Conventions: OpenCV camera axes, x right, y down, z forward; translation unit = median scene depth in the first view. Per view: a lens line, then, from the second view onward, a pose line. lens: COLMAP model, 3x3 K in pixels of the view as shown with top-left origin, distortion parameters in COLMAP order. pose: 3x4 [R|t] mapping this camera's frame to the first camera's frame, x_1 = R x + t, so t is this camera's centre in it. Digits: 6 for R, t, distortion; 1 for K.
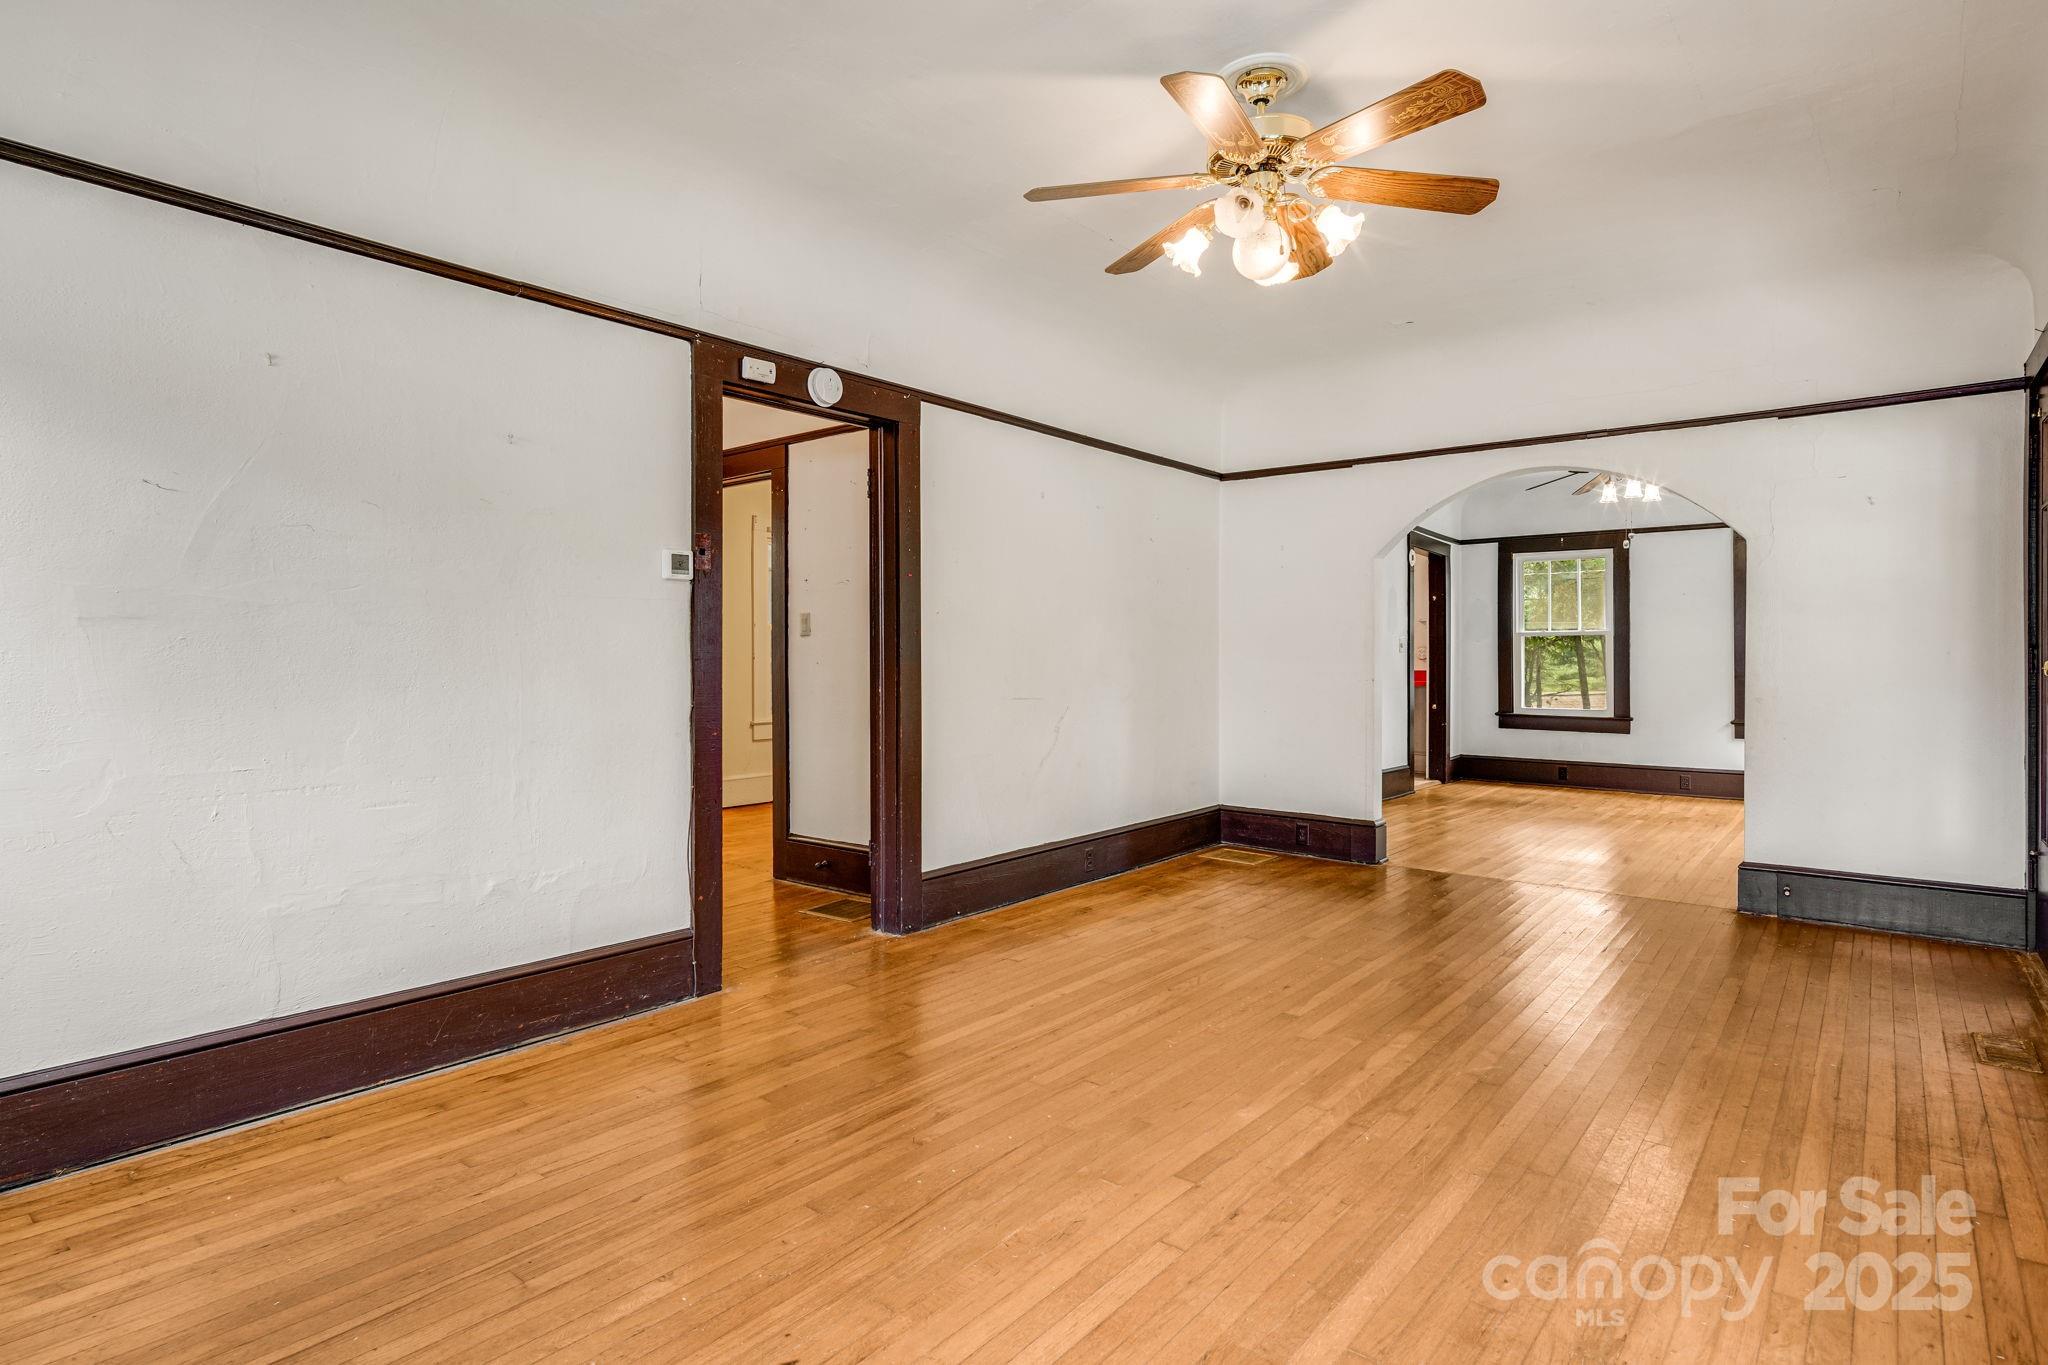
lens RADIAL K [[1049.8, 0, 1005.9], [0, 1049.8, 665.1], [0, 0, 1]] dist [0.000293, -0.000274]
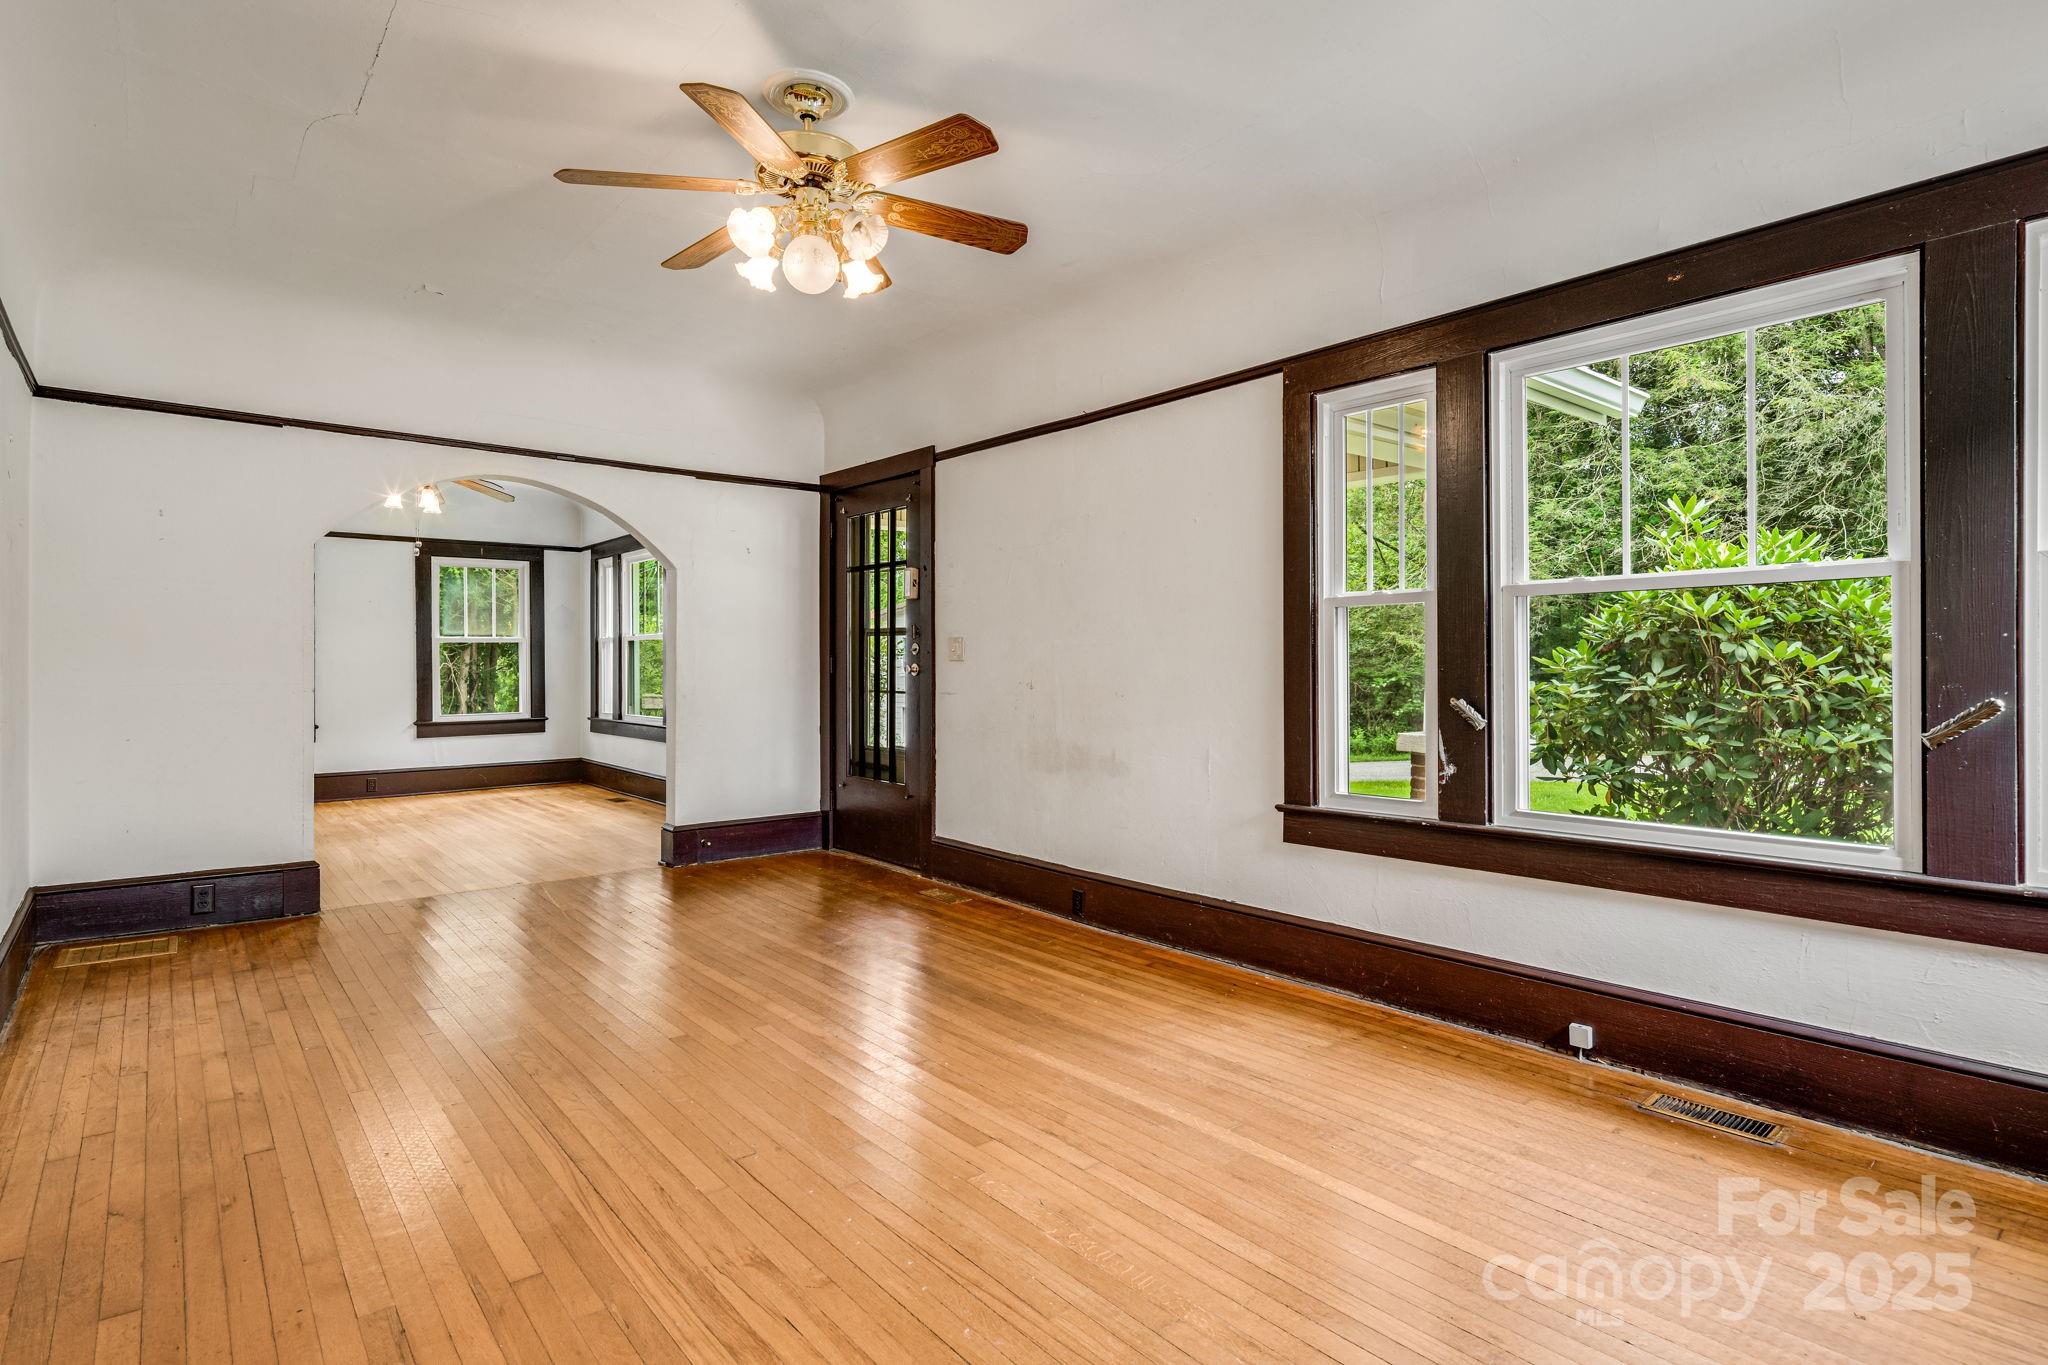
lens RADIAL K [[1028.8, 0, 1017.6], [0, 1028.8, 665.7], [0, 0, 1]] dist [0.004398, -0.000099]
pose [[0.181629, -0.002324, 0.983364, -0.591333], [0.005569, 0.999984, 0.001334, -0.006457], [-0.983351, 0.005234, 0.181639, 0.514326]]
